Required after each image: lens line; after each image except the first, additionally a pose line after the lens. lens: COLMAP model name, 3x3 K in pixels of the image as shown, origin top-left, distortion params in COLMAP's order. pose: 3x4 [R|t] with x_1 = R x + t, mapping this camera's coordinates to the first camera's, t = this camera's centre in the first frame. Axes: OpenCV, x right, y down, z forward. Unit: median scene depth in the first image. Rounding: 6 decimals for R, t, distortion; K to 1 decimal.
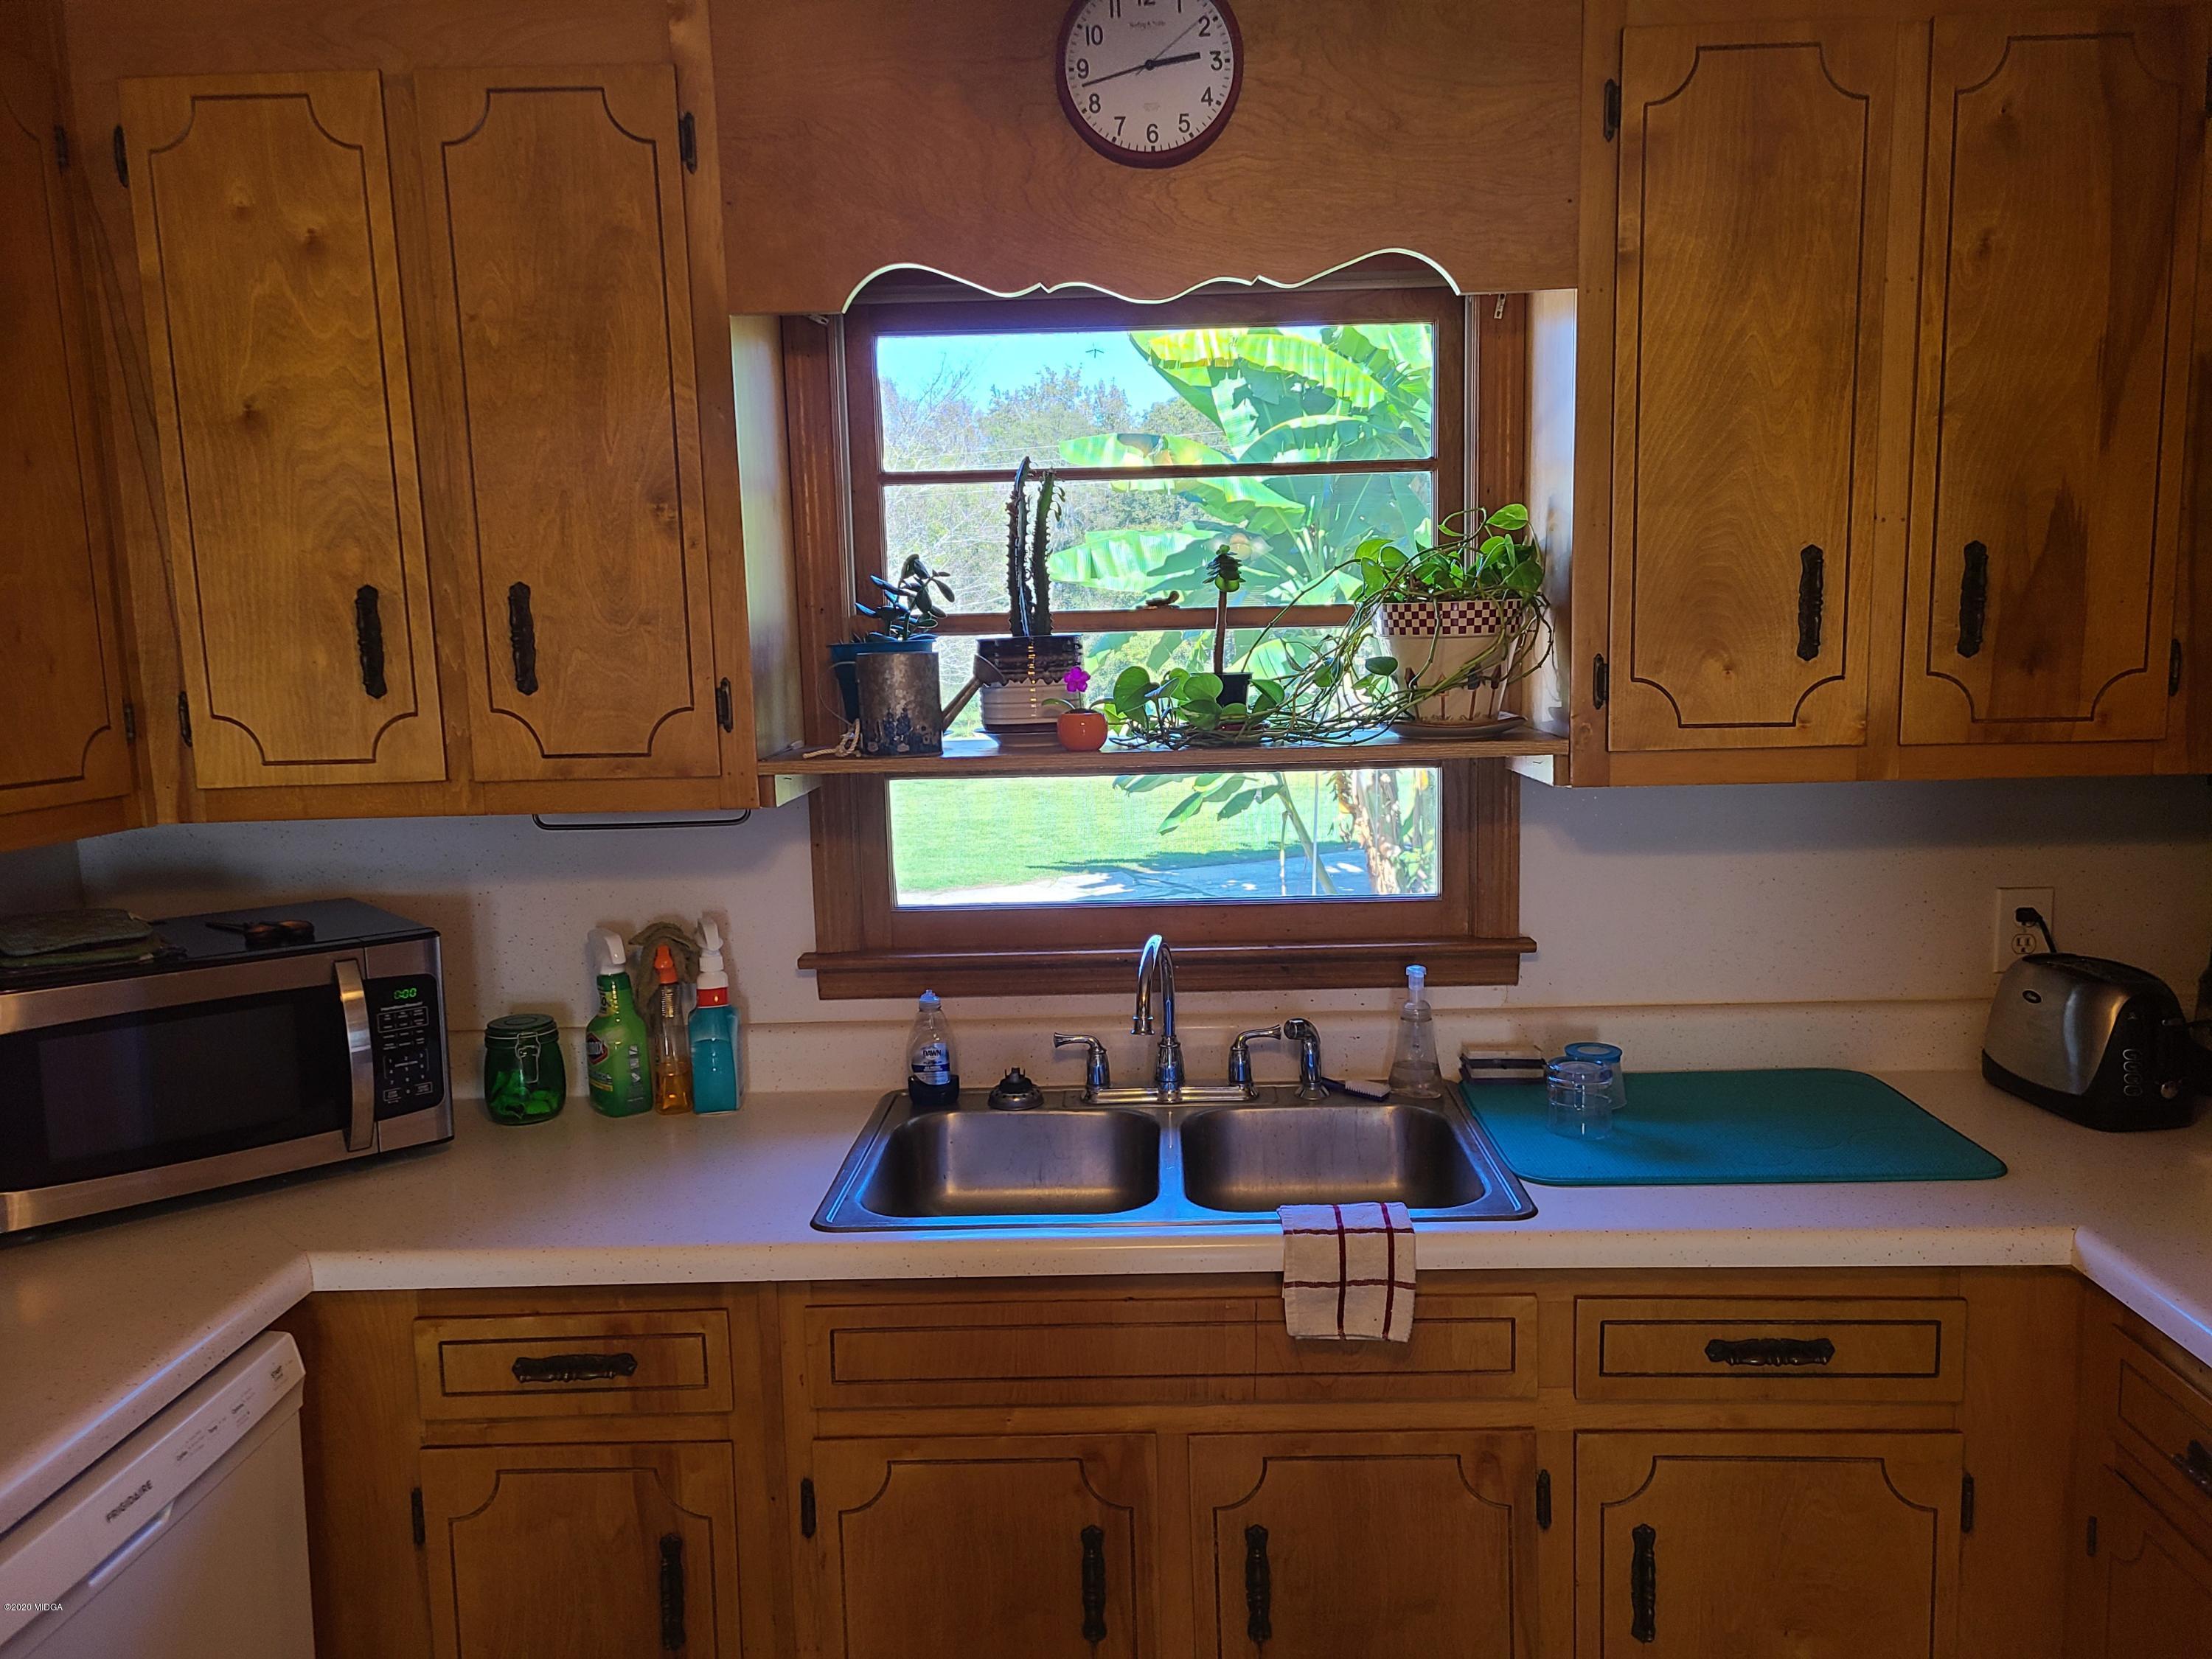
lens RADIAL K [[1630.5, 0, 1139.1], [0, 1630.5, 838.3], [0, 0, 1]] dist [0.065795, -0.048807]
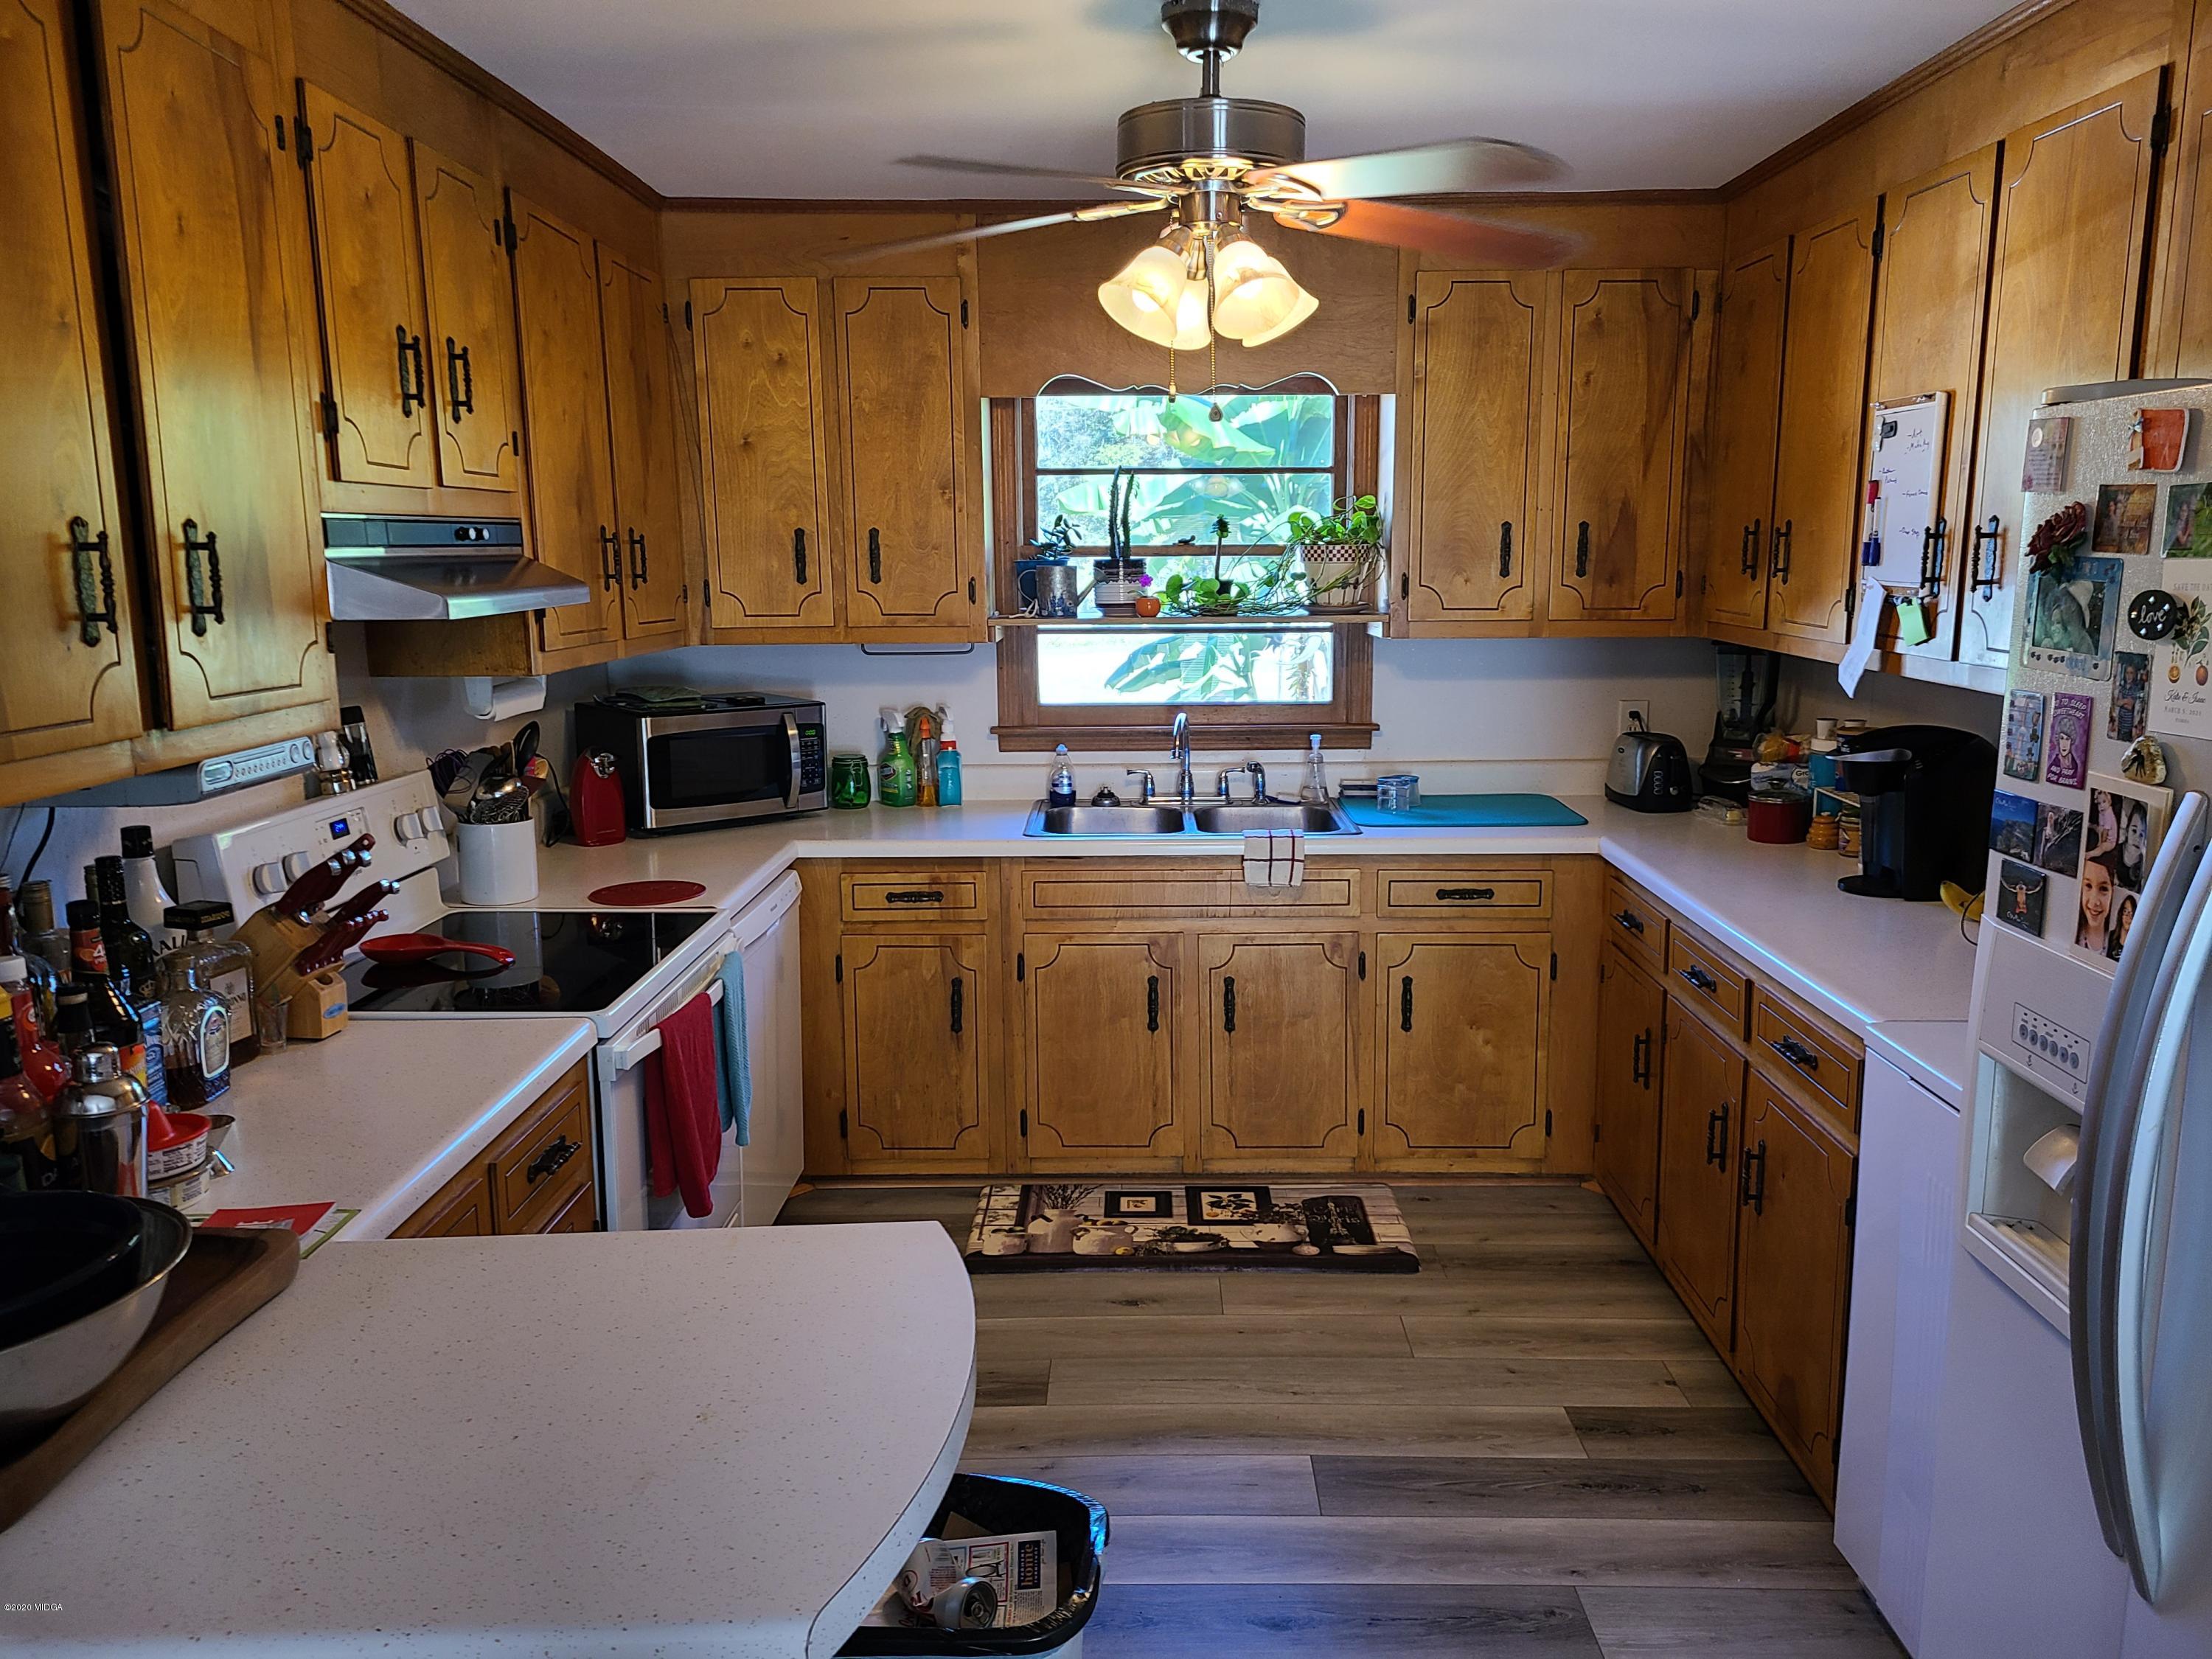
lens RADIAL K [[1671.0, 0, 1136.4], [0, 1671.0, 832.4], [0, 0, 1]] dist [0.051264, -0.039122]
pose [[0.999685, 0.014712, 0.020317, -0.089040], [-0.015539, 0.999032, 0.041156, 0.128169], [-0.019692, -0.041459, 0.998946, -1.073811]]
